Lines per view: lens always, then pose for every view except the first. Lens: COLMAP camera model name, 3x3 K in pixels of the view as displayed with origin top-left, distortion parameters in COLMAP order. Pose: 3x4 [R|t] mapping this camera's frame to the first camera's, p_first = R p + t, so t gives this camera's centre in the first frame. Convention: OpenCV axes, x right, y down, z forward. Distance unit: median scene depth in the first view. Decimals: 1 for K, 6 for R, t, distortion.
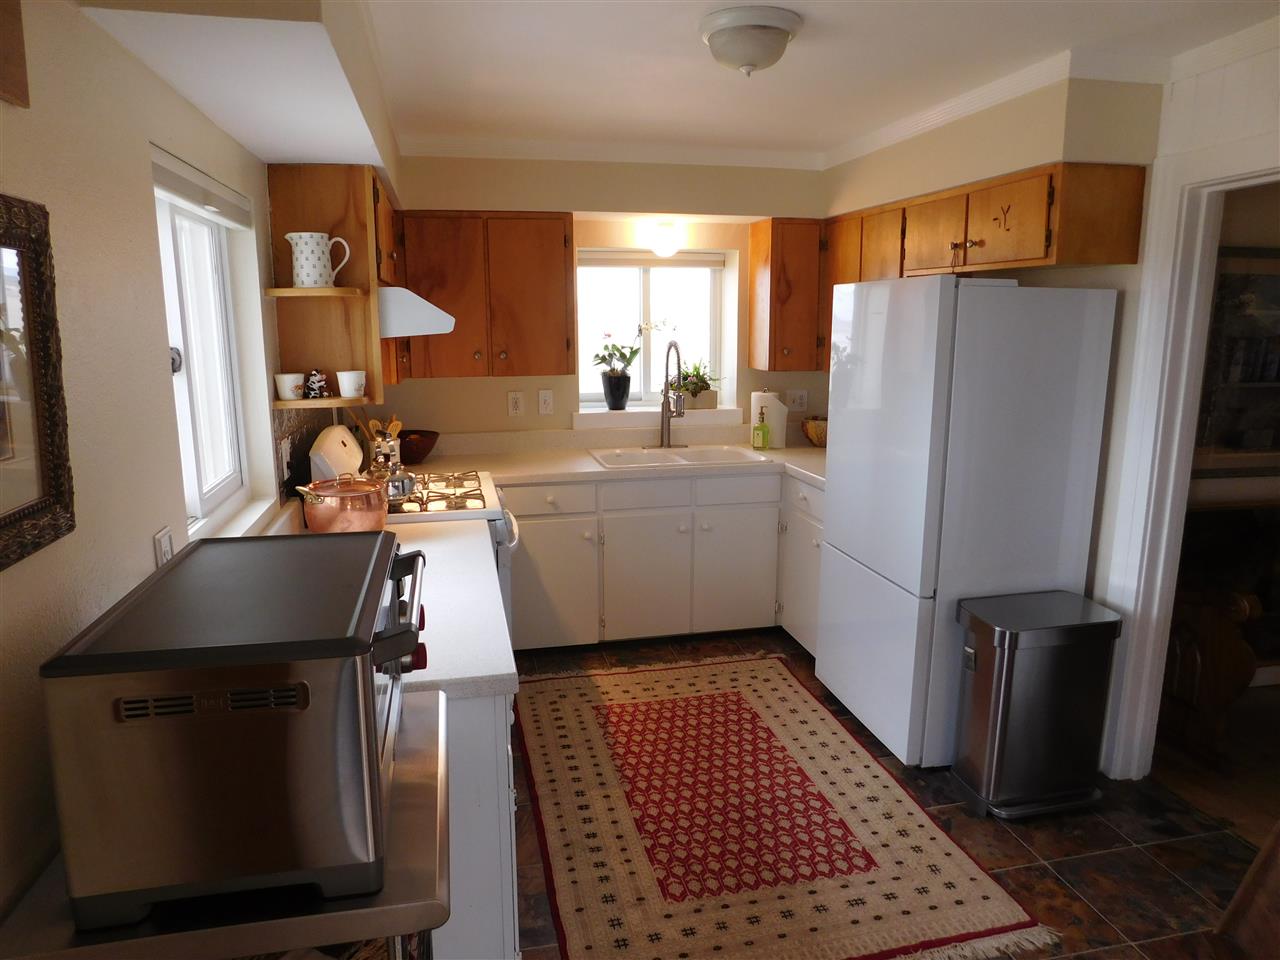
lens RADIAL K [[841.7, 0, 640.9], [0, 841.7, 478.8], [0, 0, 1]] dist [-0.042134, 0.009009]
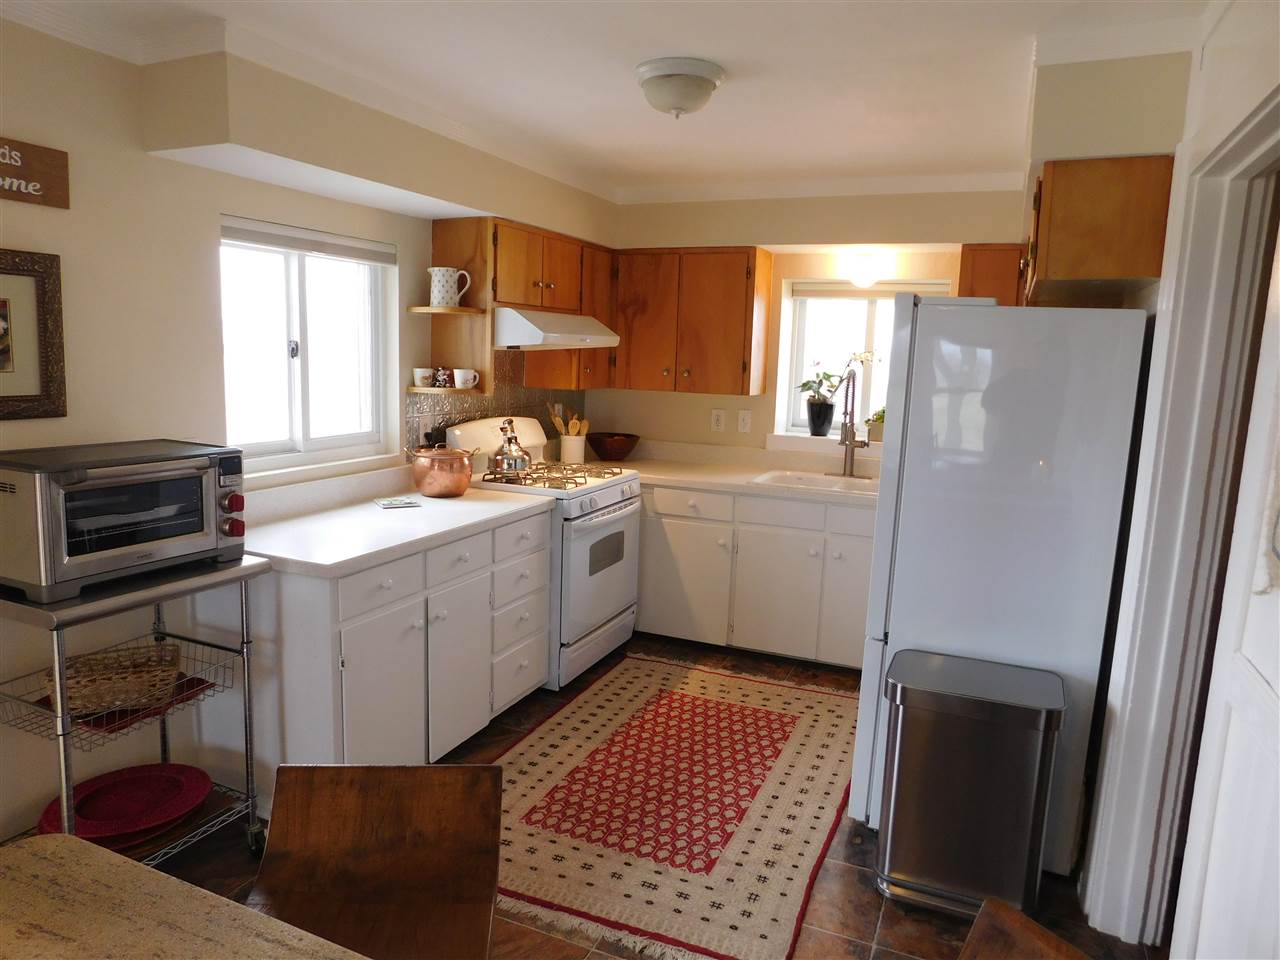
lens RADIAL K [[841.7, 0, 639.9], [0, 841.7, 479.6], [0, 0, 1]] dist [-0.042134, 0.009009]
pose [[0.805784, 0.119087, -0.580113, 0.599961], [-0.147086, 0.989123, -0.001255, 0.005912], [0.573654, 0.086338, 0.814535, 0.071693]]
